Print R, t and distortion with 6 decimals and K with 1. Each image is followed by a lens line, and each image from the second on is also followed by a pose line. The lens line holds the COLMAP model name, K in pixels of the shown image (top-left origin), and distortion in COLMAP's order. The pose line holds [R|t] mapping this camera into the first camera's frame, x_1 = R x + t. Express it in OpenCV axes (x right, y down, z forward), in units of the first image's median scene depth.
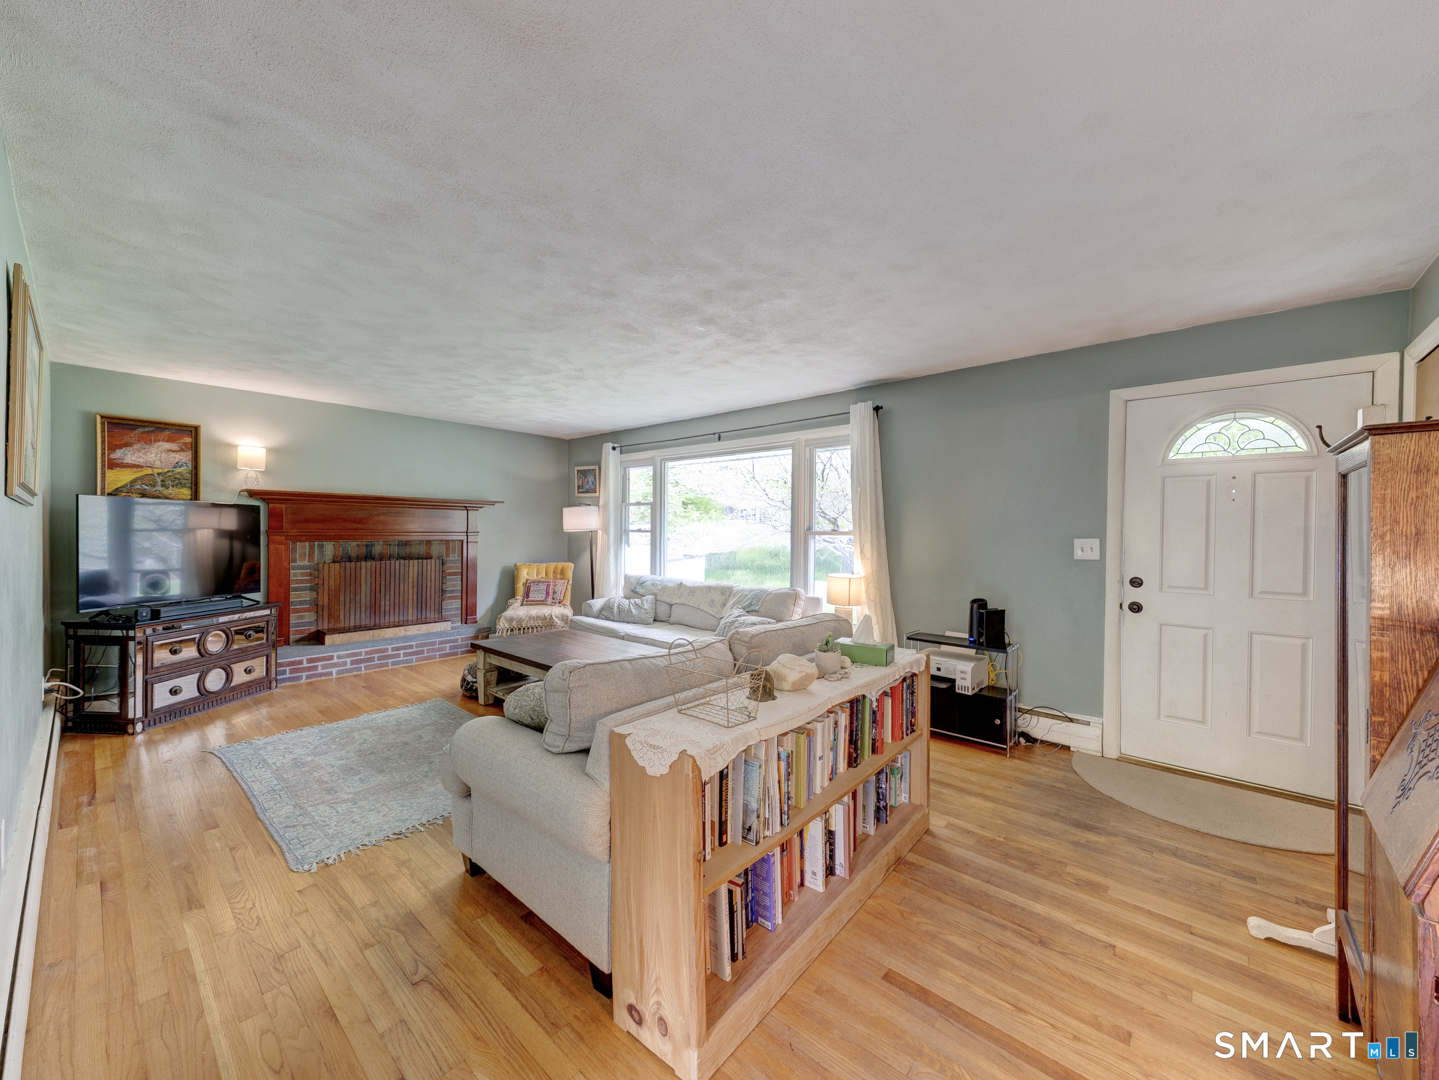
lens RADIAL K [[560.4, 0, 725.7], [0, 560.4, 535.0], [0, 0, 1]] dist [0.017962, -0.004004]
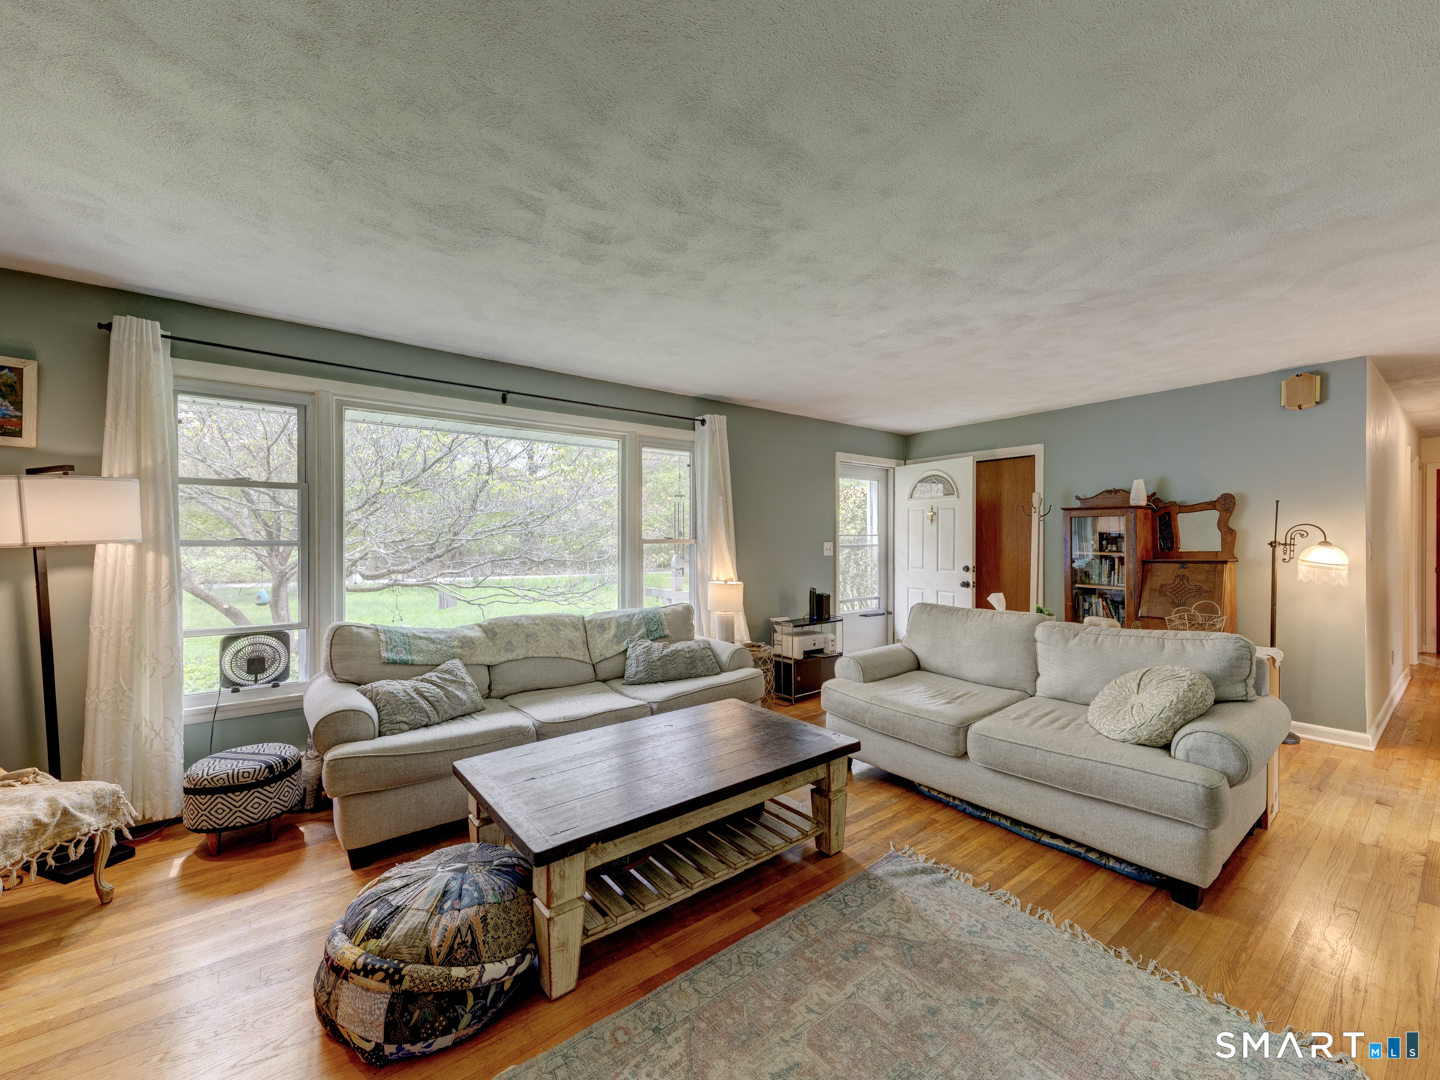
lens RADIAL K [[560.8, 0, 713.2], [0, 560.8, 538.9], [0, 0, 1]] dist [0.017962, -0.004004]
pose [[0.203936, -0.009970, 0.978933, -0.744284], [0.010756, 0.999911, 0.007943, -0.014582], [-0.978925, 0.008909, 0.204025, 0.768072]]
